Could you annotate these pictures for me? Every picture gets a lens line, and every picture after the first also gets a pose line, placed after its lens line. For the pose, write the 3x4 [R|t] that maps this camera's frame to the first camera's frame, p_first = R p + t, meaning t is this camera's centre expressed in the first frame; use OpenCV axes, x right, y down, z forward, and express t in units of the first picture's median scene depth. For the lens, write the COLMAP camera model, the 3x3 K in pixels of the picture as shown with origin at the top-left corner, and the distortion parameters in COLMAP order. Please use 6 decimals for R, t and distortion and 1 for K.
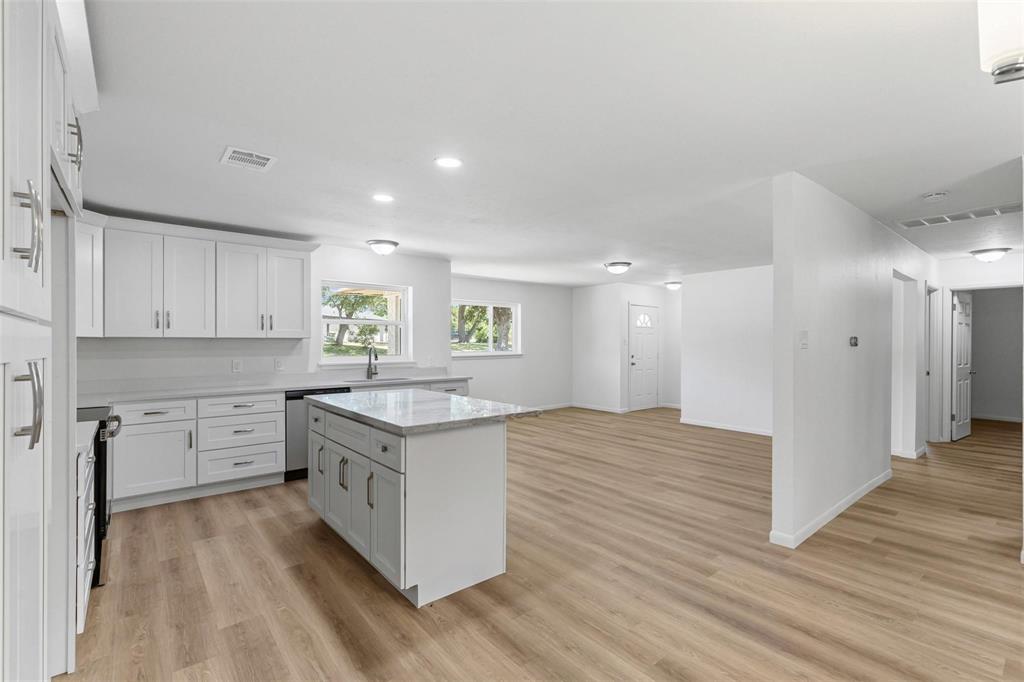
lens RADIAL K [[463.4, 0, 517.9], [0, 463.4, 341.0], [0, 0, 1]] dist [0.008997, -0.003220]
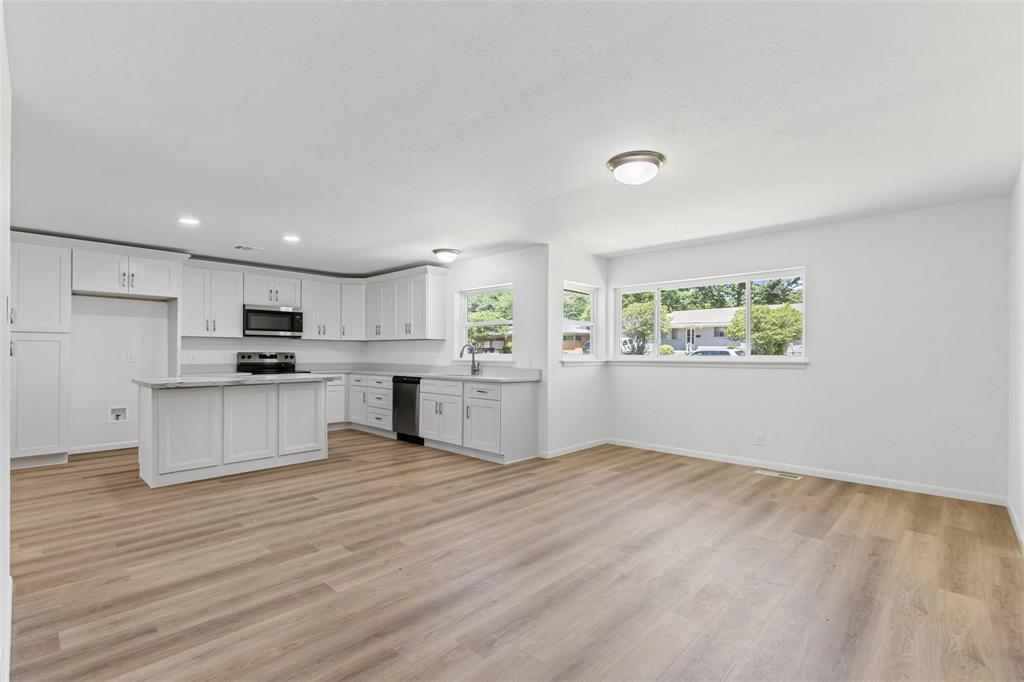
lens RADIAL K [[463.4, 0, 522.1], [0, 463.4, 350.4], [0, 0, 1]] dist [0.008997, -0.003220]
pose [[0.125393, -0.005713, -0.992091, 0.972888], [-0.002208, 0.999979, -0.006038, 0.037451], [0.992105, 0.002948, 0.125378, 1.207296]]
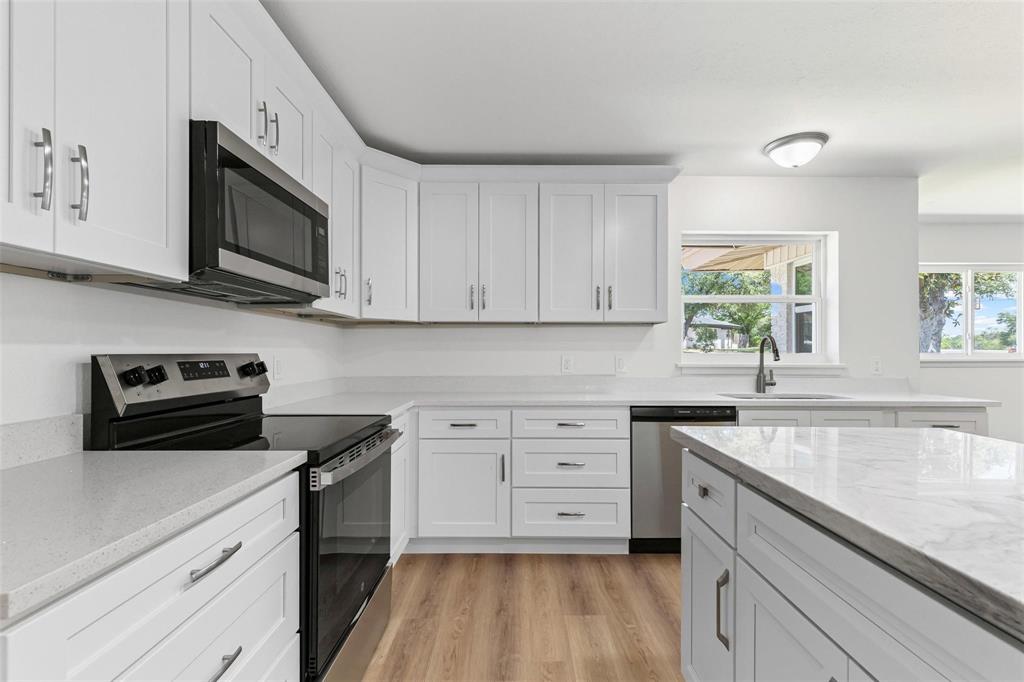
lens RADIAL K [[463.4, 0, 519.2], [0, 463.4, 348.9], [0, 0, 1]] dist [0.008997, -0.003220]
pose [[0.771254, -0.000304, -0.636527, -0.223625], [-0.000625, 0.999999, -0.001235, 0.033404], [0.636527, 0.001350, 0.771253, 0.433431]]
